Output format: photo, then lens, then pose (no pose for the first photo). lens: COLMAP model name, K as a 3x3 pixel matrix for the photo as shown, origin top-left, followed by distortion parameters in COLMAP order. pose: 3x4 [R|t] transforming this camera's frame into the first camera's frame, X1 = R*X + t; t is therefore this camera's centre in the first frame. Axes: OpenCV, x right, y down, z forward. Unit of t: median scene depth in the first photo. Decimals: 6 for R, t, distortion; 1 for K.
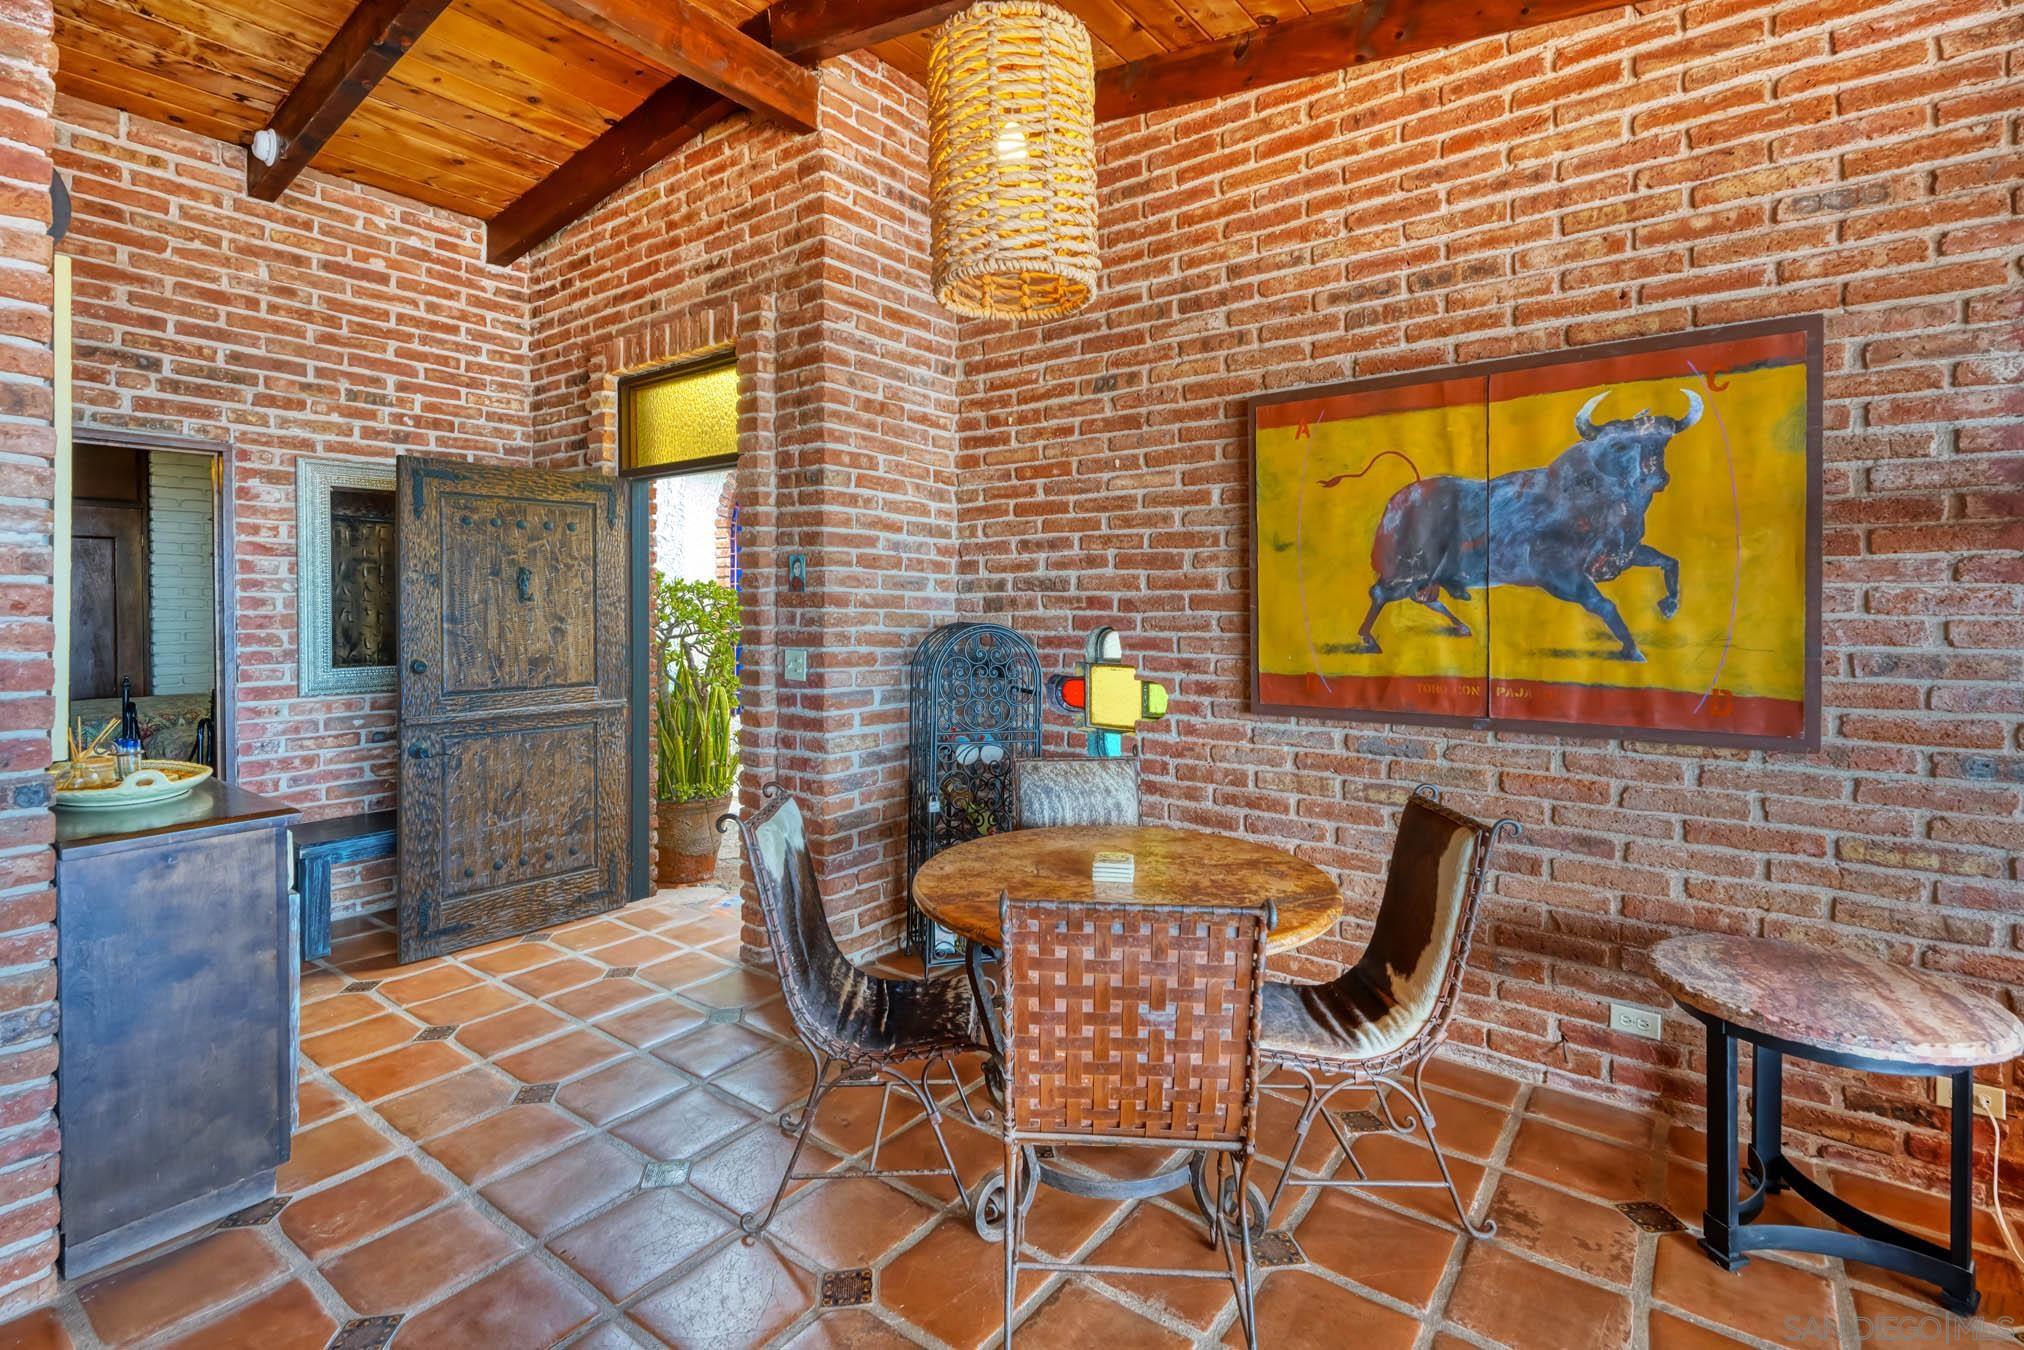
lens RADIAL K [[936.1, 0, 1010.7], [0, 936.1, 610.7], [0, 0, 1]] dist [0.005262, -0.001357]
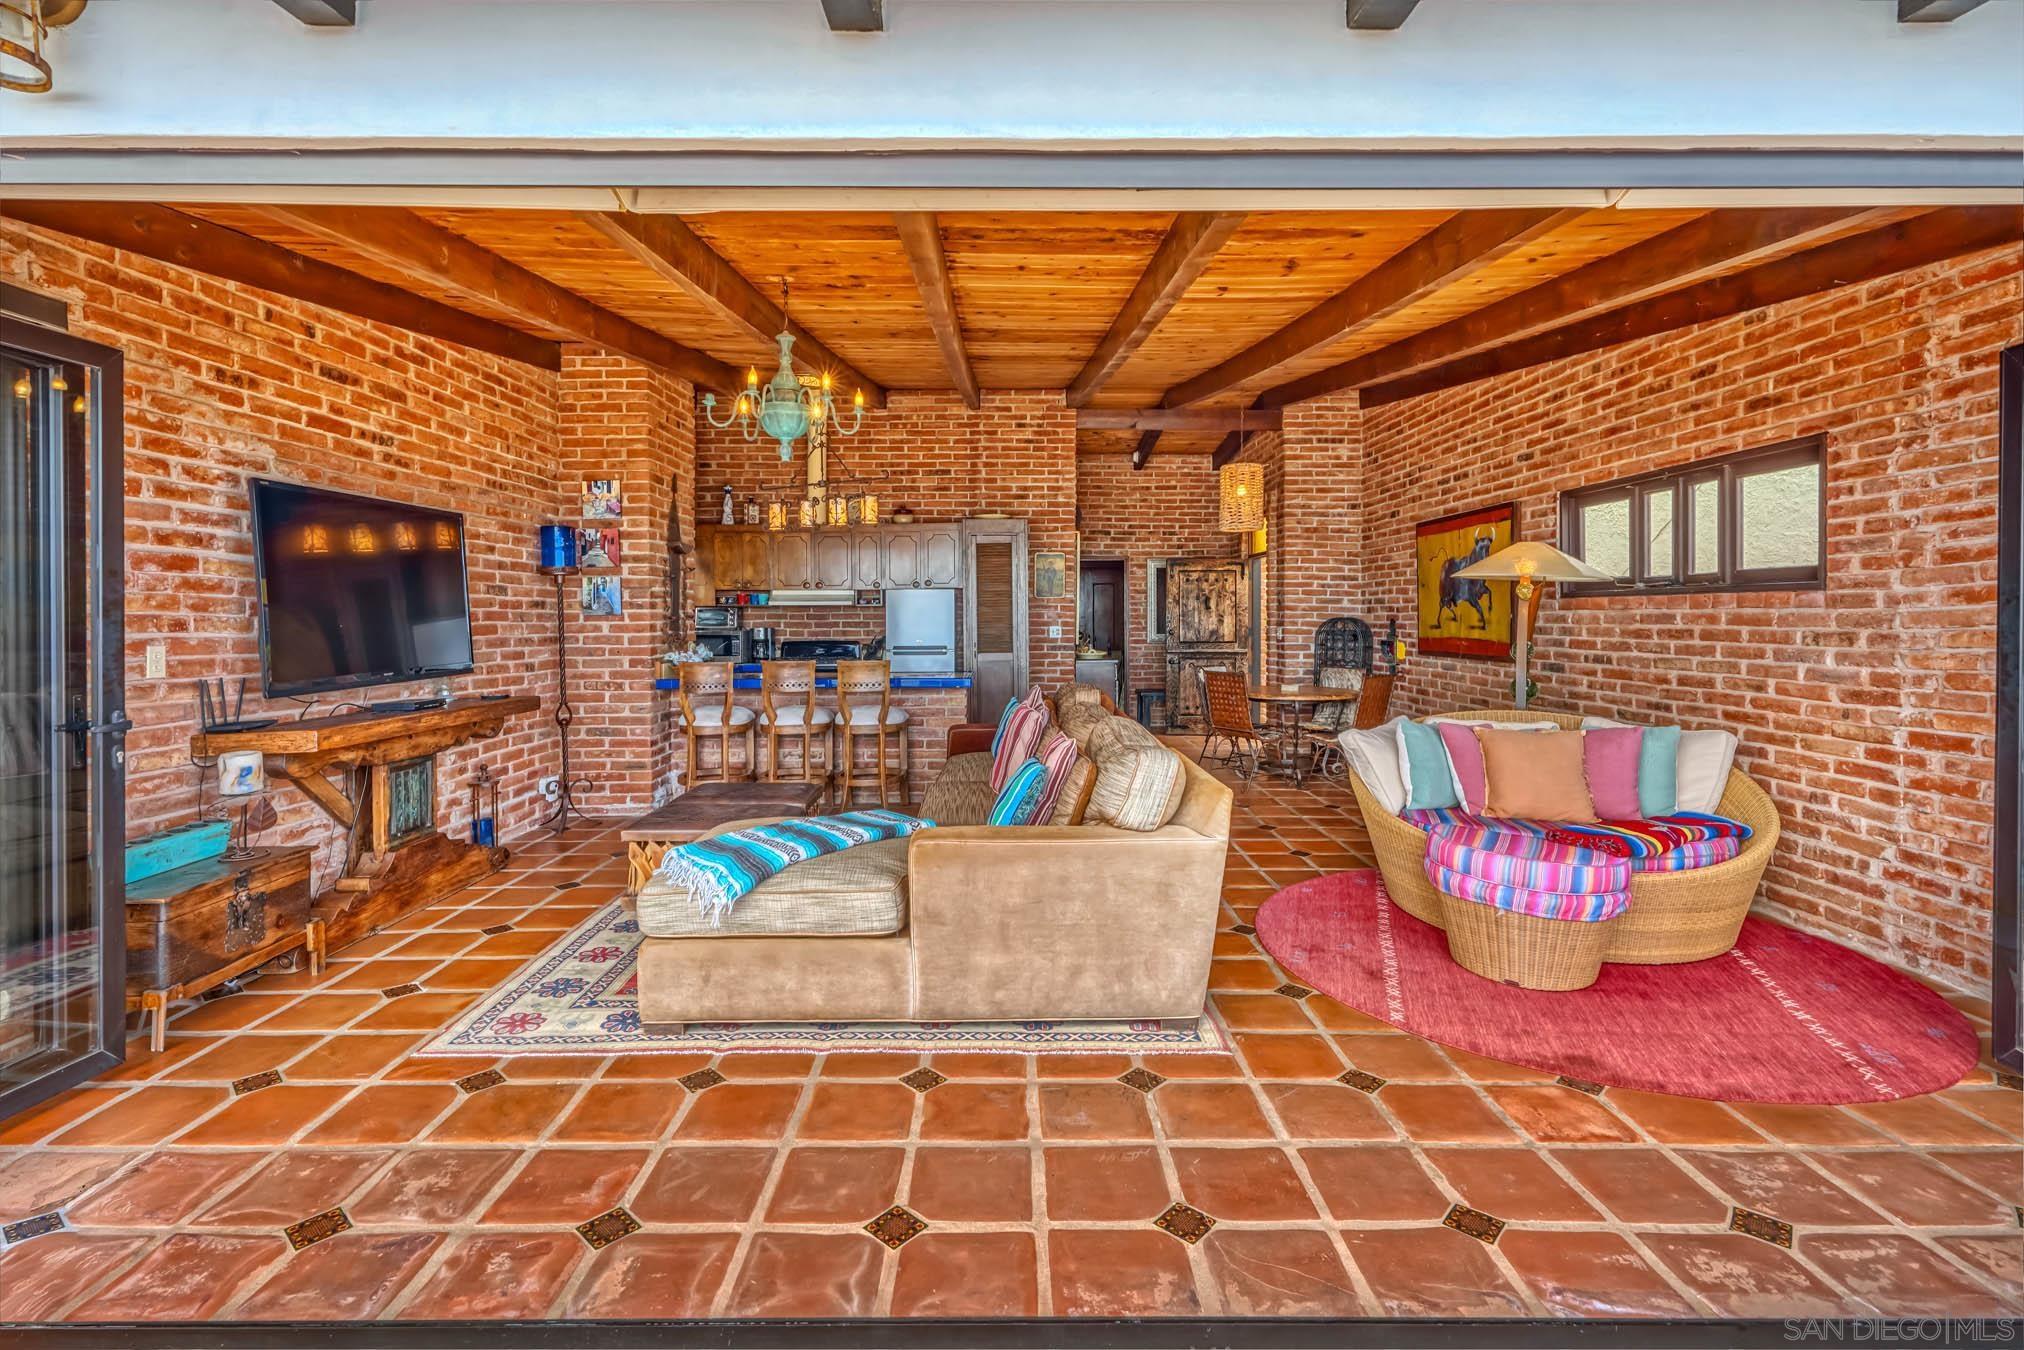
lens RADIAL K [[936.1, 0, 992.7], [0, 936.1, 623.6], [0, 0, 1]] dist [0.005262, -0.001357]
pose [[0.593778, 0.009499, -0.804573, 1.343866], [-0.007084, 0.999953, 0.006577, 0.018906], [0.804598, 0.001794, 0.593817, -1.140955]]
